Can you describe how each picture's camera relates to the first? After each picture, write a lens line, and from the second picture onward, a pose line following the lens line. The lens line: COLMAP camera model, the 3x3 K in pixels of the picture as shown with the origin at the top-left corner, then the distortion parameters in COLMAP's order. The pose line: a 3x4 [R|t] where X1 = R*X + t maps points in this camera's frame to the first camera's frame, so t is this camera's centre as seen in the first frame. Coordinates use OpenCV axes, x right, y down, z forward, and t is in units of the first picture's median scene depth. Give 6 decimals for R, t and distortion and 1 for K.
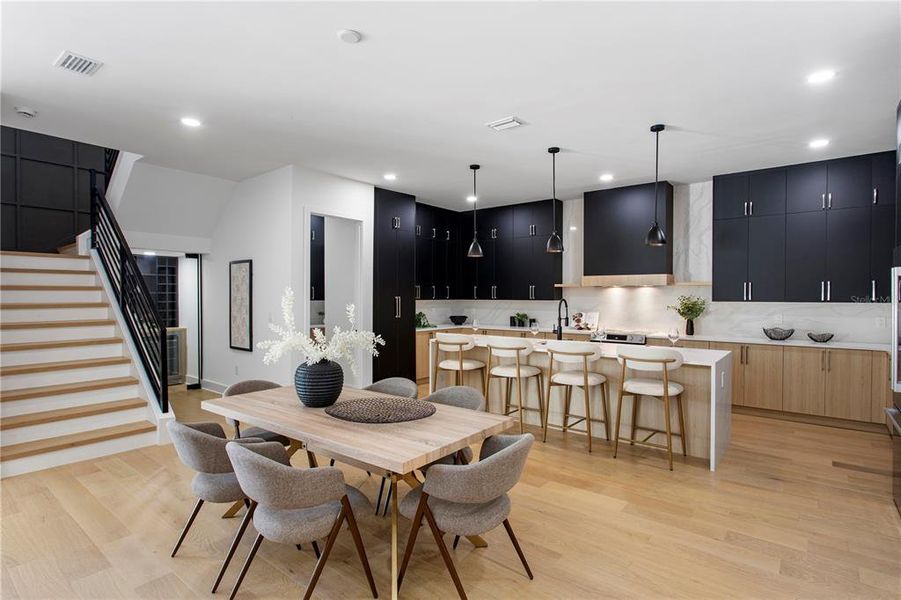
lens RADIAL K [[455.7, 0, 452.2], [0, 455.7, 300.1], [0, 0, 1]] dist [-0.009112, 0.004044]
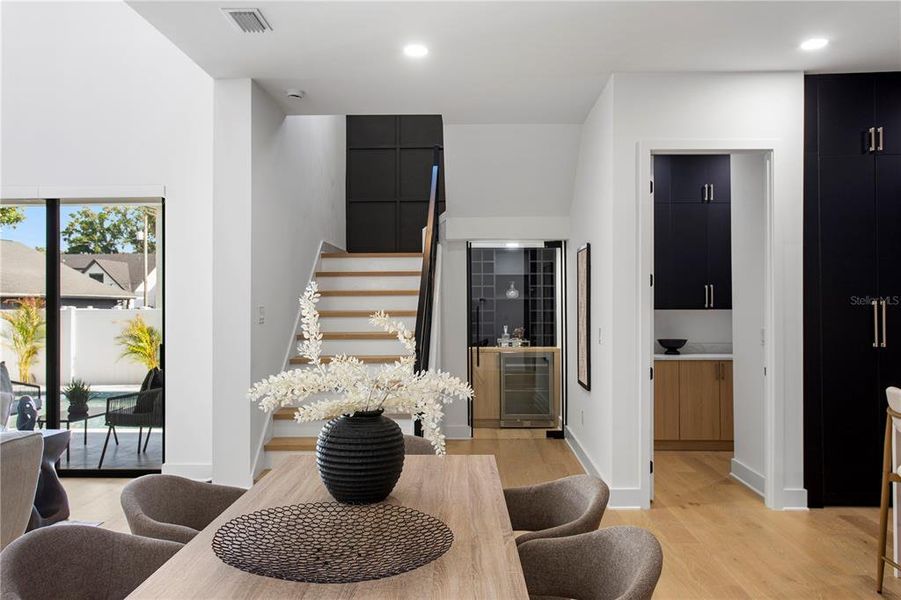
lens RADIAL K [[710.0, 0, 451.8], [0, 710.0, 304.1], [0, 0, 1]] dist [-0.004376, -0.004657]
pose [[0.586693, -0.006021, -0.809787, 0.219905], [-0.001660, 0.999961, -0.008638, 0.002841], [0.809808, 0.006412, 0.586661, 0.260229]]
